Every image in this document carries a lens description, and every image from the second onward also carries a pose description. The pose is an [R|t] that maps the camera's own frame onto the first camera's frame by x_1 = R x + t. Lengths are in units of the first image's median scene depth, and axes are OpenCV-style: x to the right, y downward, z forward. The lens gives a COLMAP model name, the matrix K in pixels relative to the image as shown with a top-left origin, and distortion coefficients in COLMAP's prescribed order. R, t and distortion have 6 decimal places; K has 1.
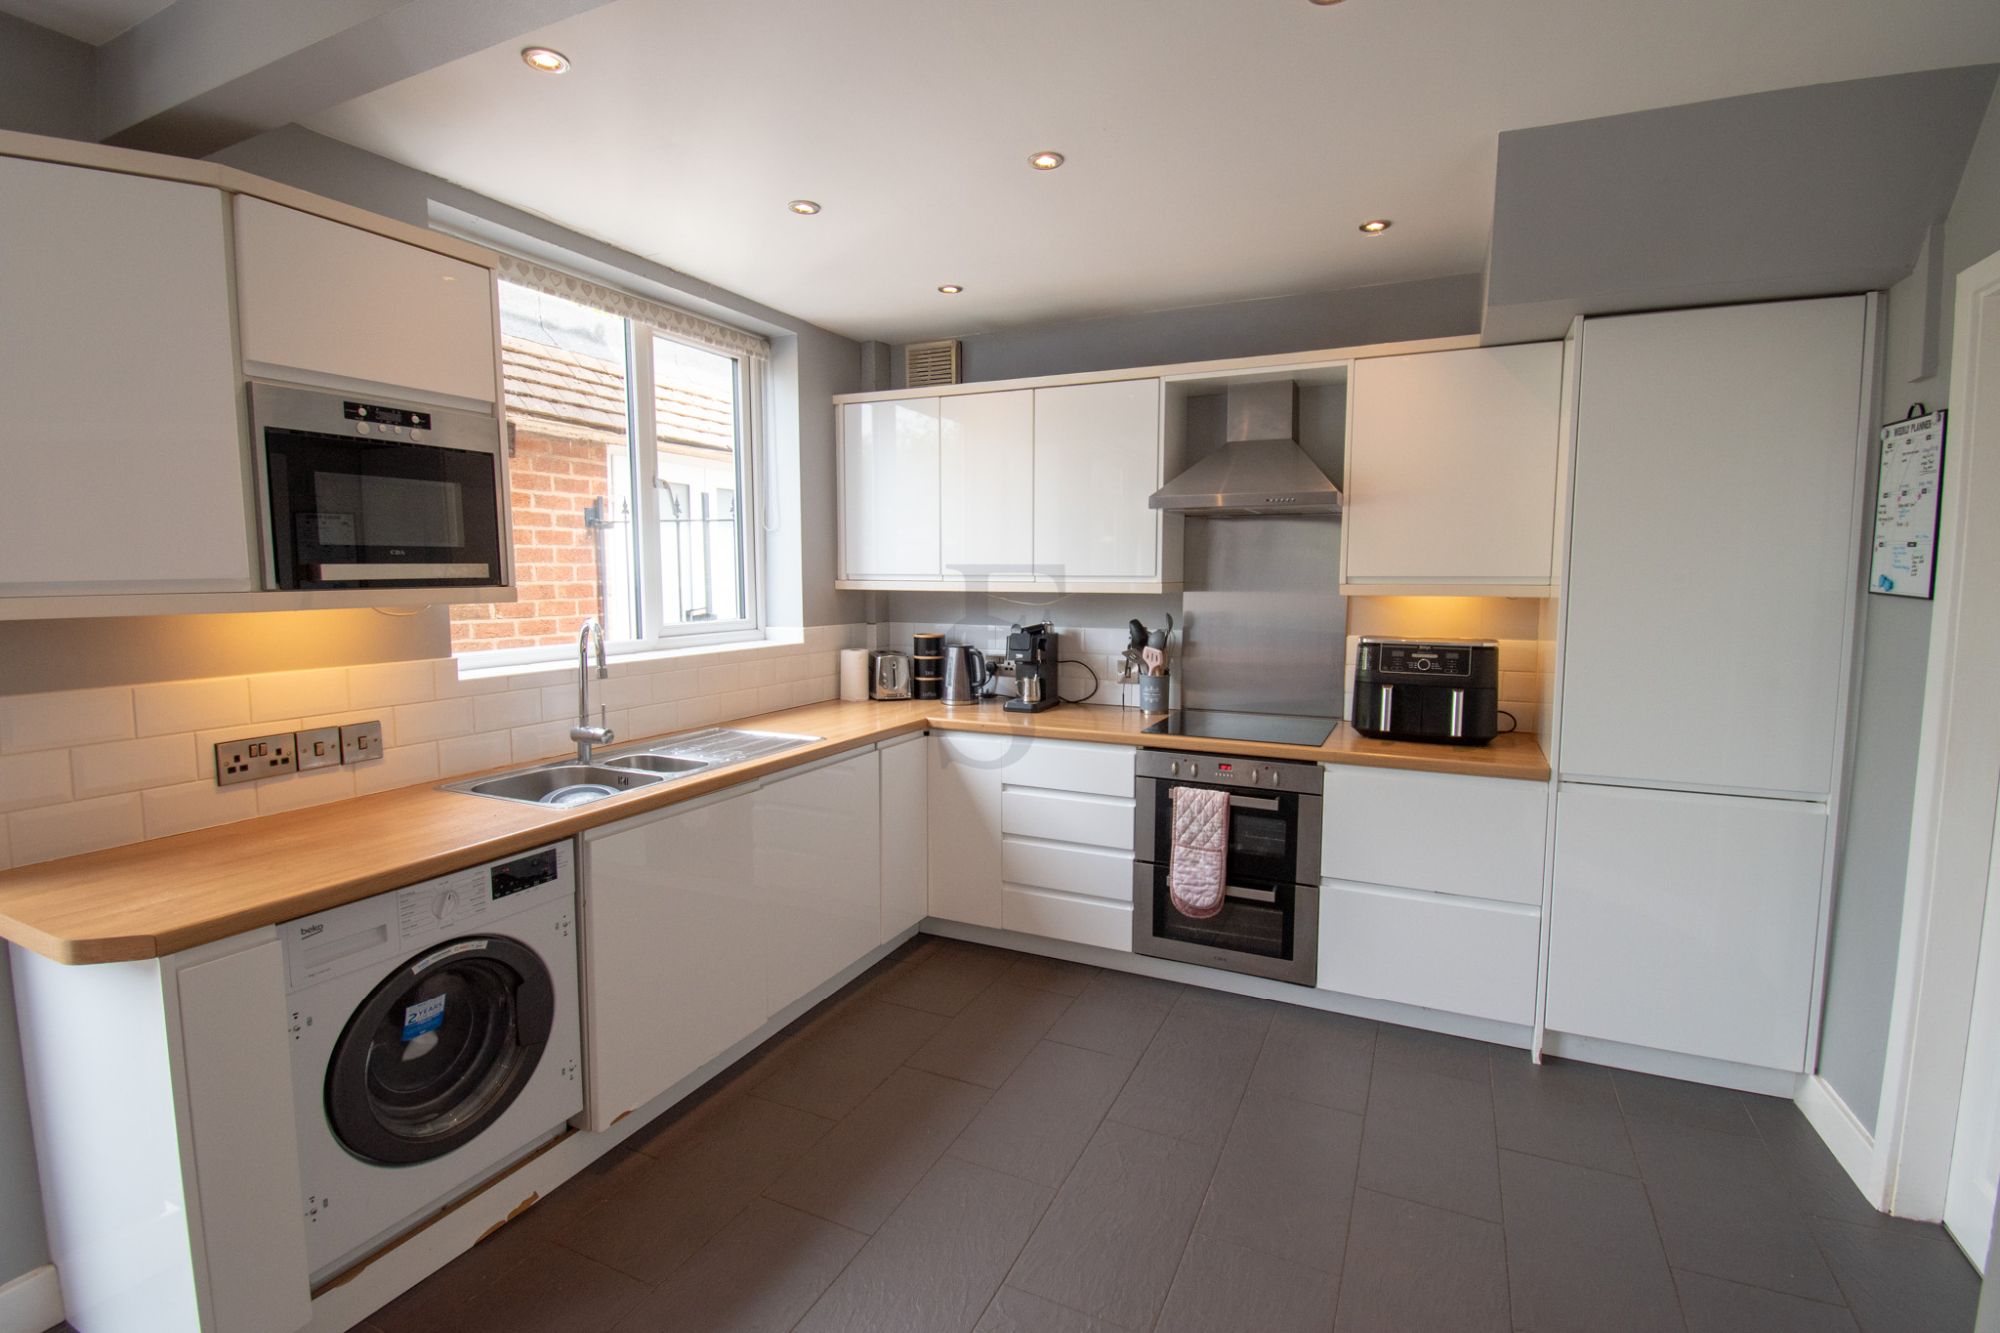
lens RADIAL K [[908.8, 0, 1021.0], [0, 908.8, 660.7], [0, 0, 1]] dist [0.016830, -0.025273]
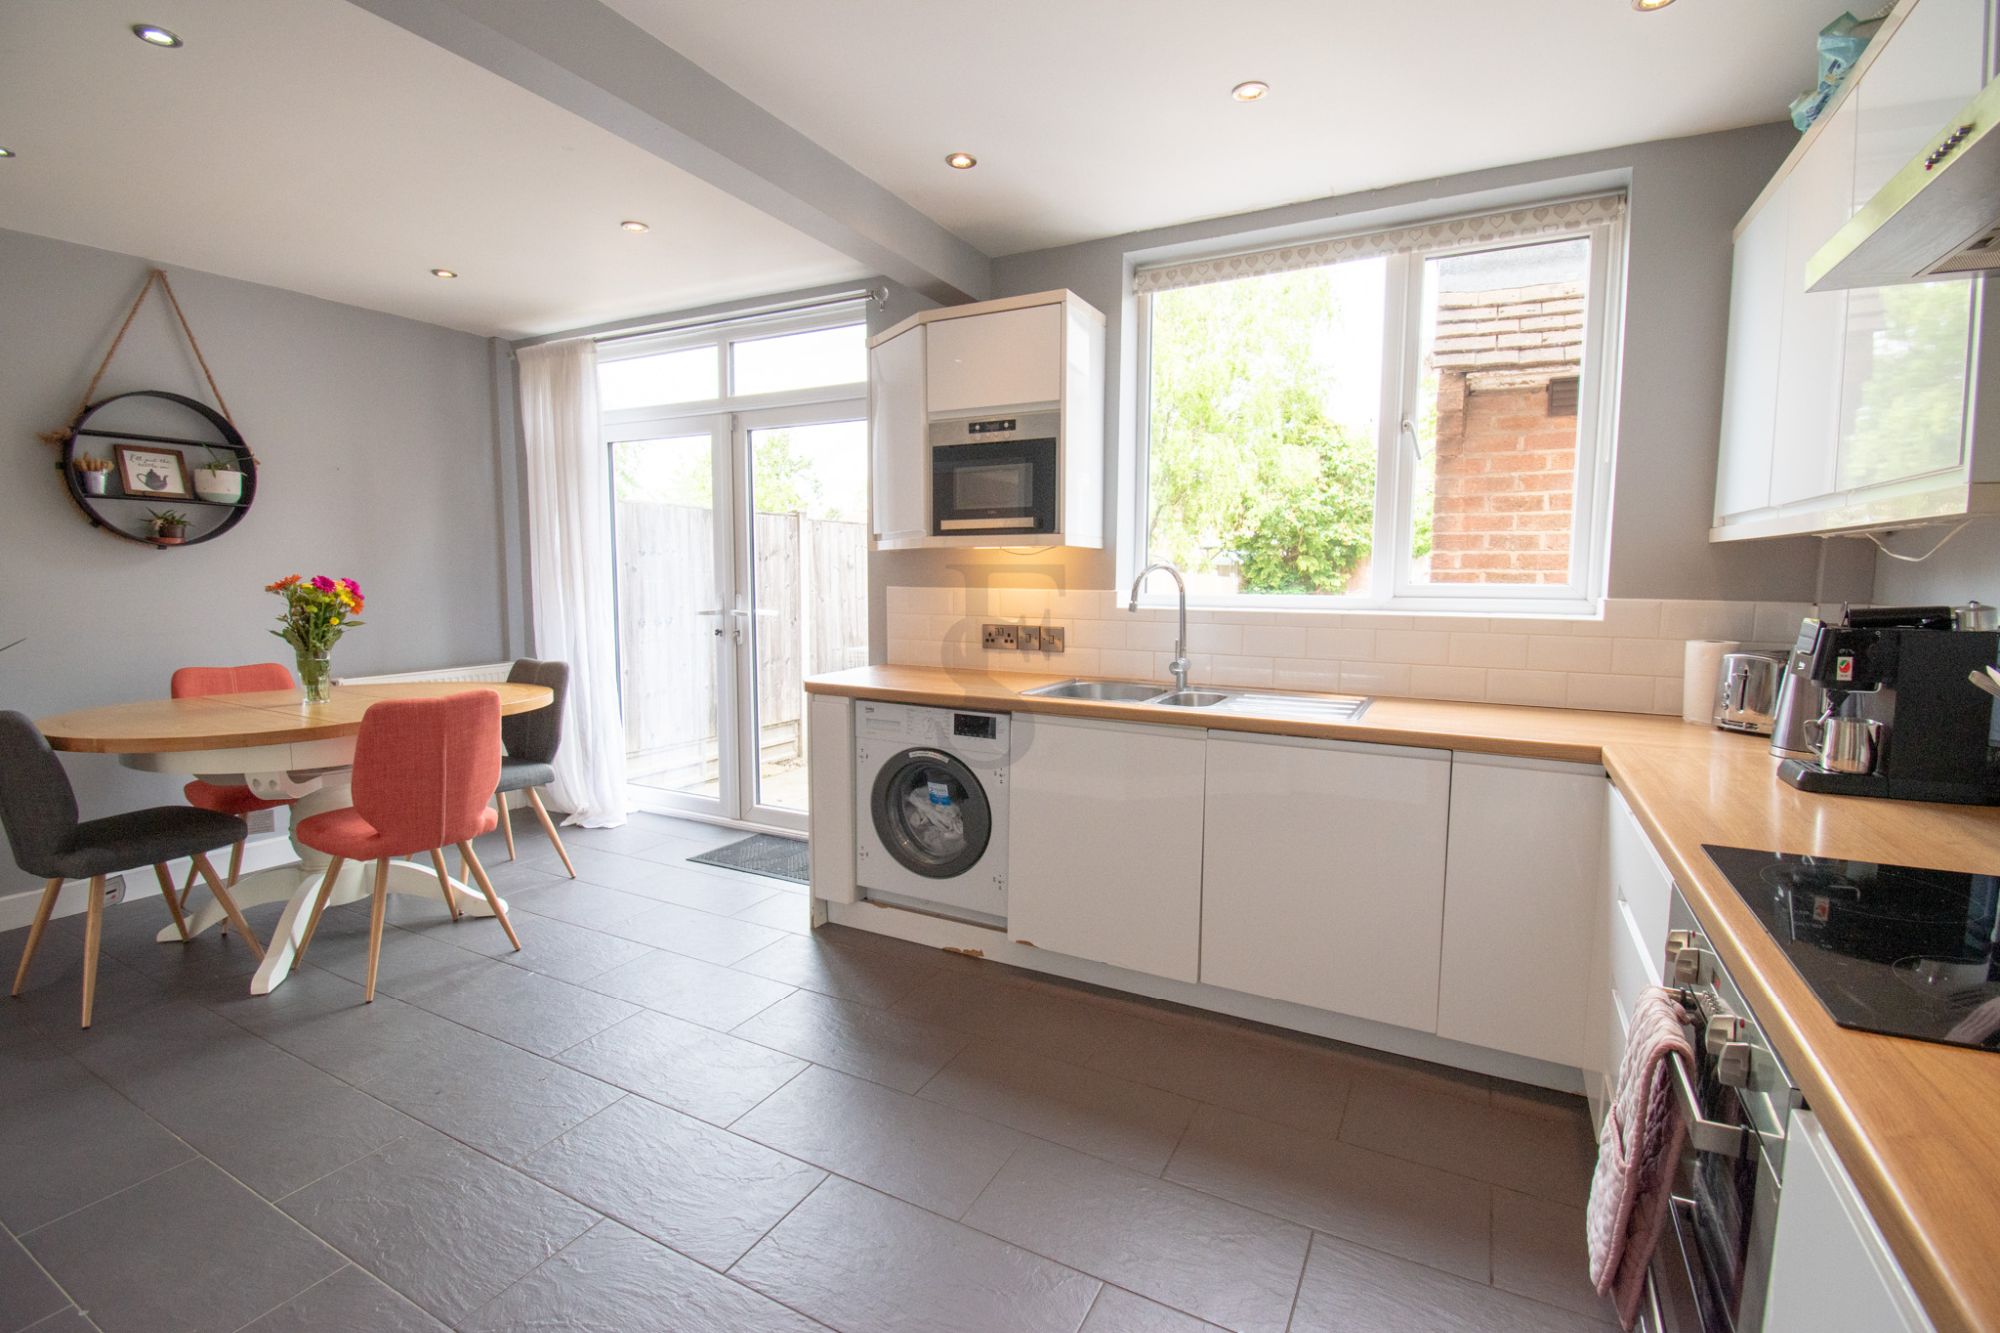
lens RADIAL K [[908.8, 0, 1021.0], [0, 908.8, 660.7], [0, 0, 1]] dist [0.016830, -0.025273]
pose [[-0.055061, 0.095433, -0.993912, 0.848346], [-0.101746, 0.989704, 0.100666, -0.025296], [0.993285, 0.106669, -0.044784, 1.063747]]
